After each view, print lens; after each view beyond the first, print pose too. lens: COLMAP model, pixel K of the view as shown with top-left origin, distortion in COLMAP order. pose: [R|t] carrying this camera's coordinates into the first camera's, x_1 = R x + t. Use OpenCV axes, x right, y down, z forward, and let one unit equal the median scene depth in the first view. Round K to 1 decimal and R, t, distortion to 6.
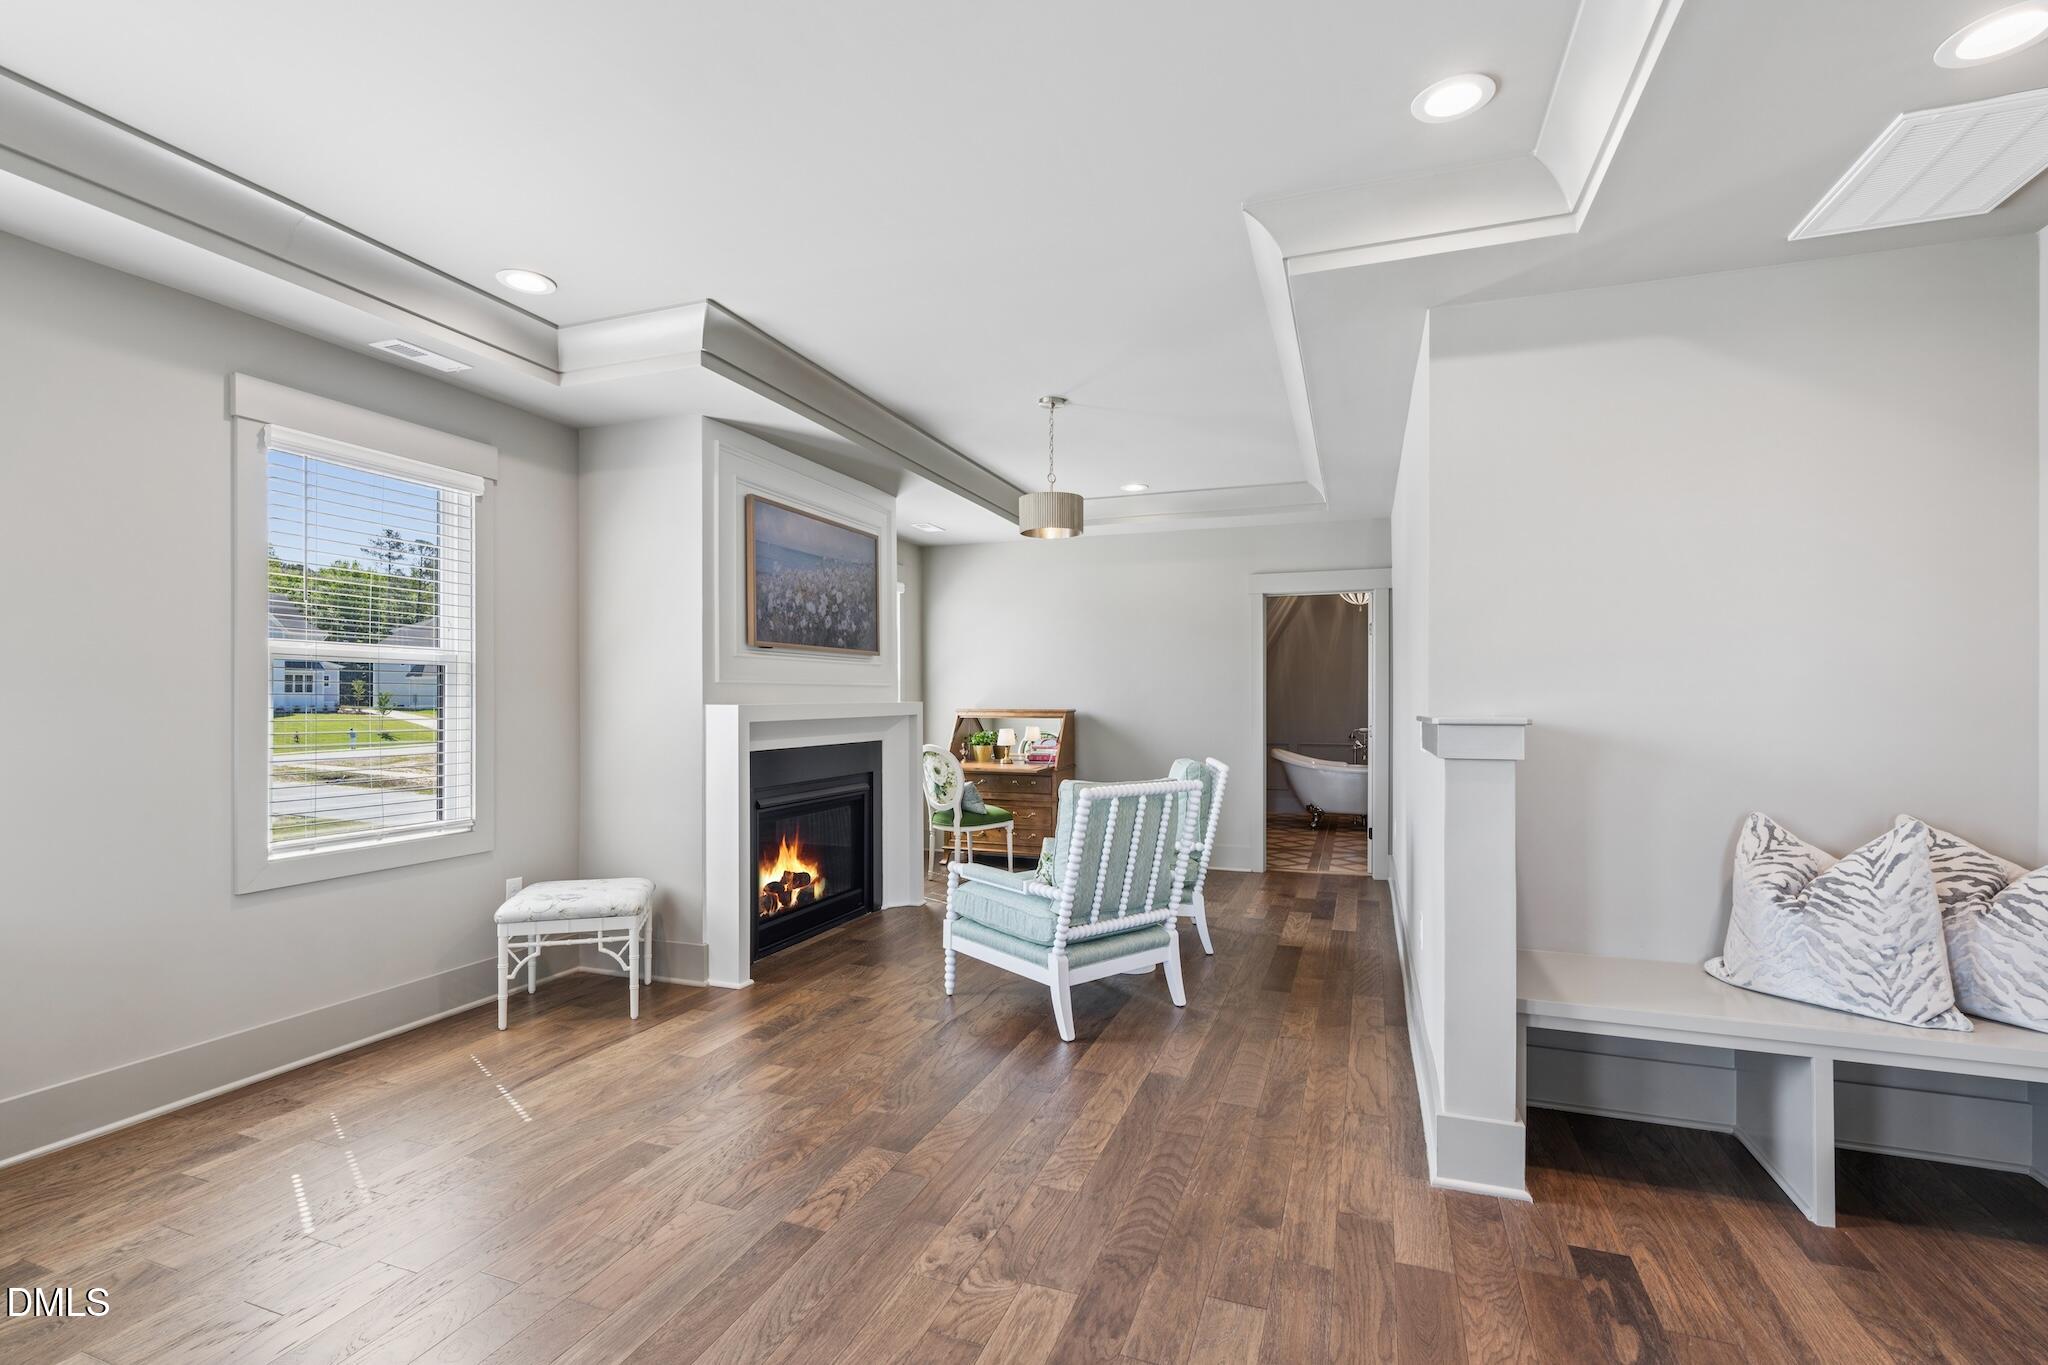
lens RADIAL K [[920.2, 0, 1021.7], [0, 920.2, 693.6], [0, 0, 1]] dist [0.001237, 0.000017]
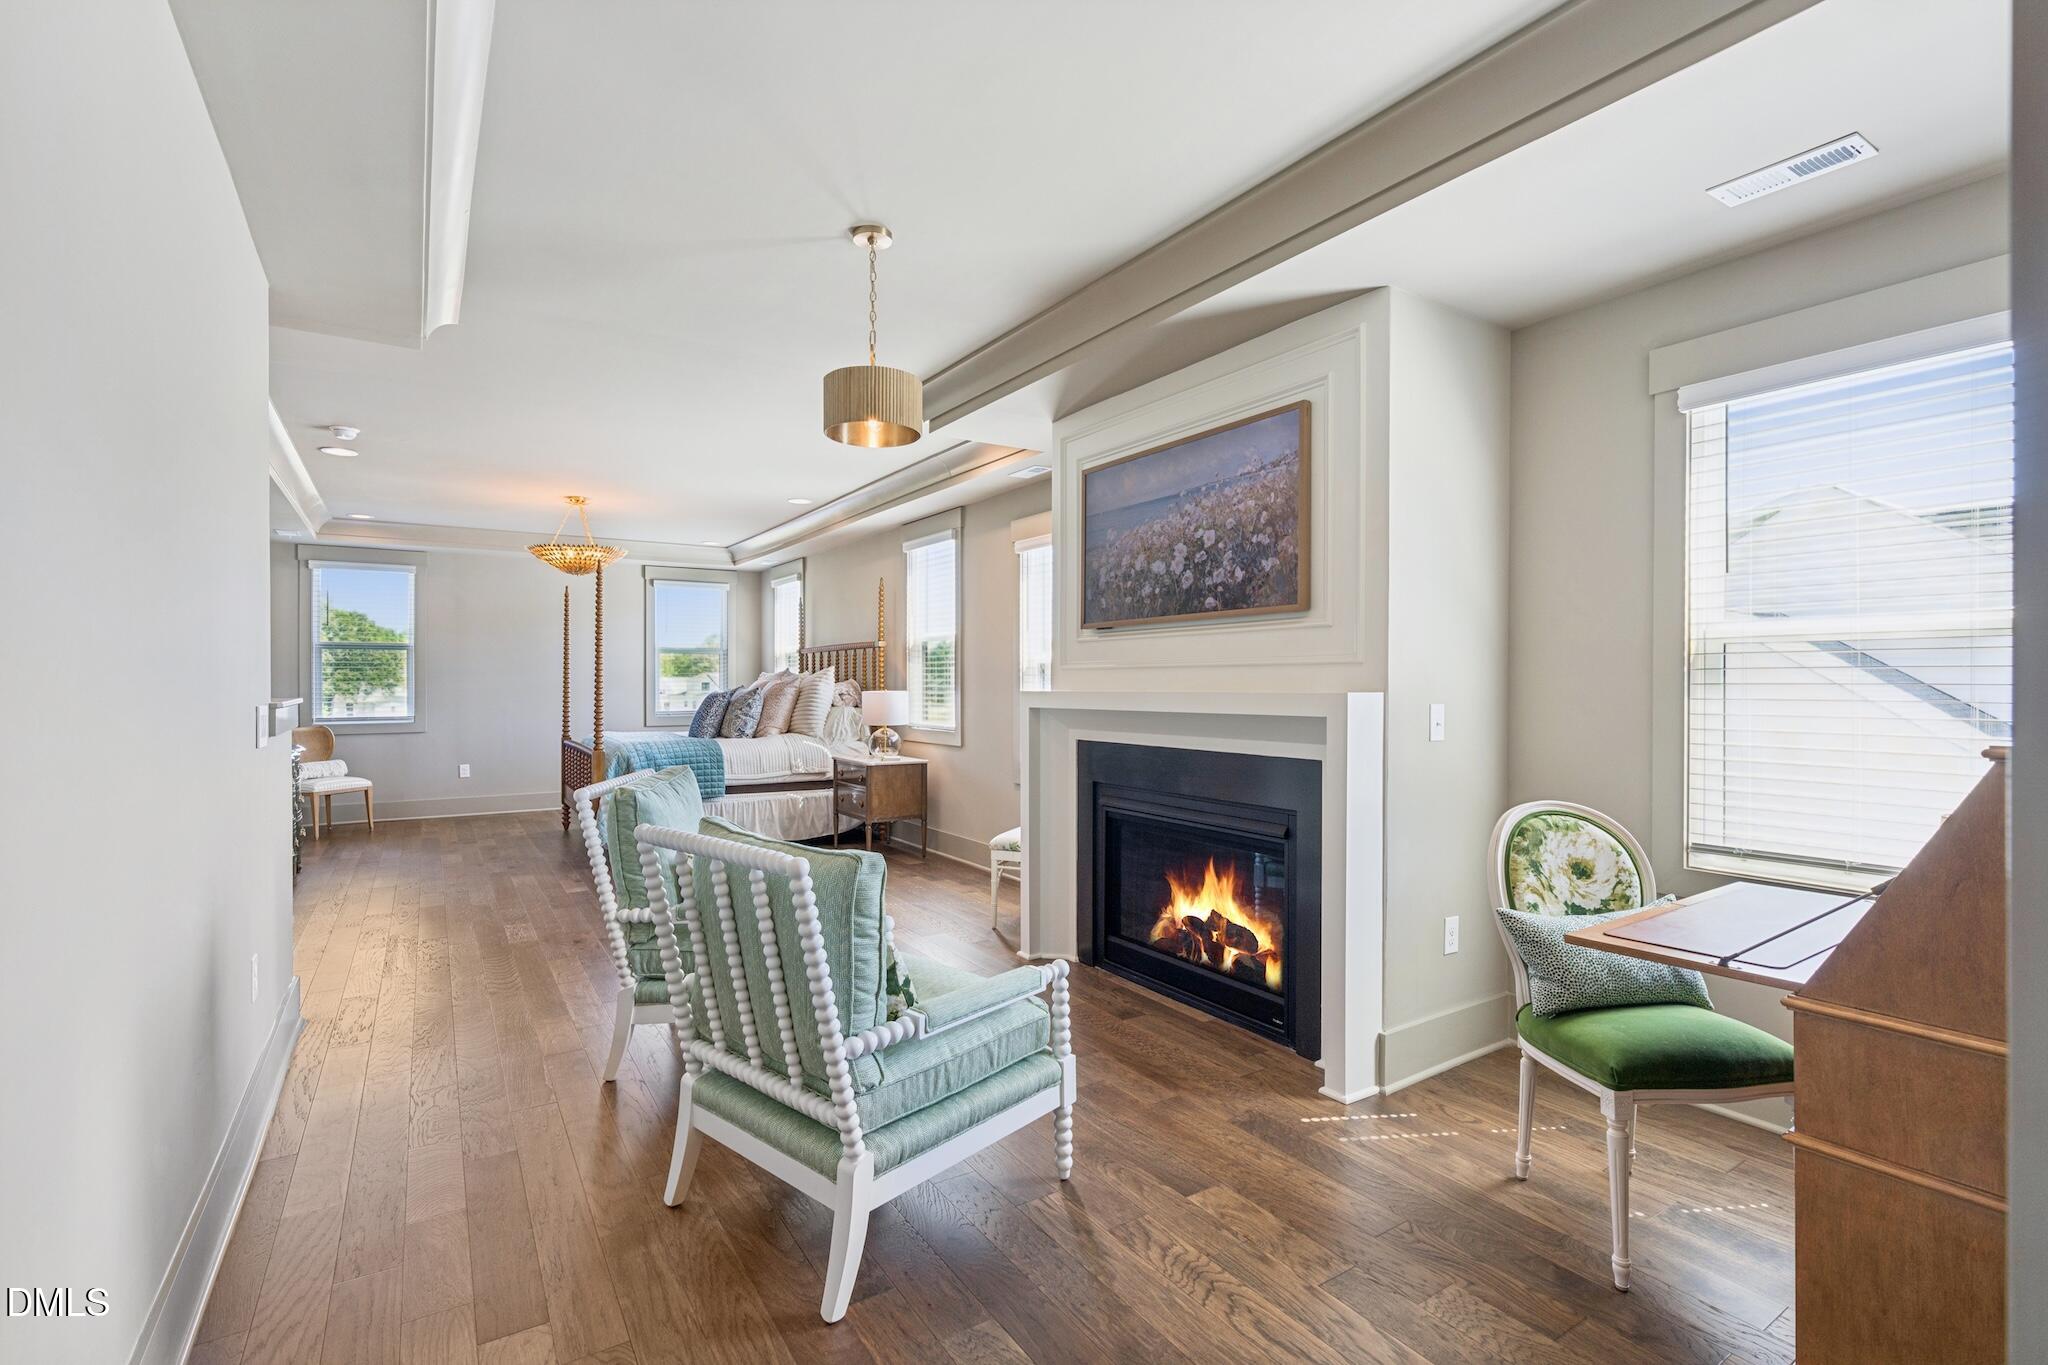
lens RADIAL K [[920.2, 0, 1023.1], [0, 920.2, 678.1], [0, 0, 1]] dist [0.001237, 0.000017]
pose [[-0.599931, 0.001400, -0.800050, 0.445776], [0.007085, 0.999969, -0.003563, 0.001502], [0.800020, -0.007806, -0.599922, 1.331133]]
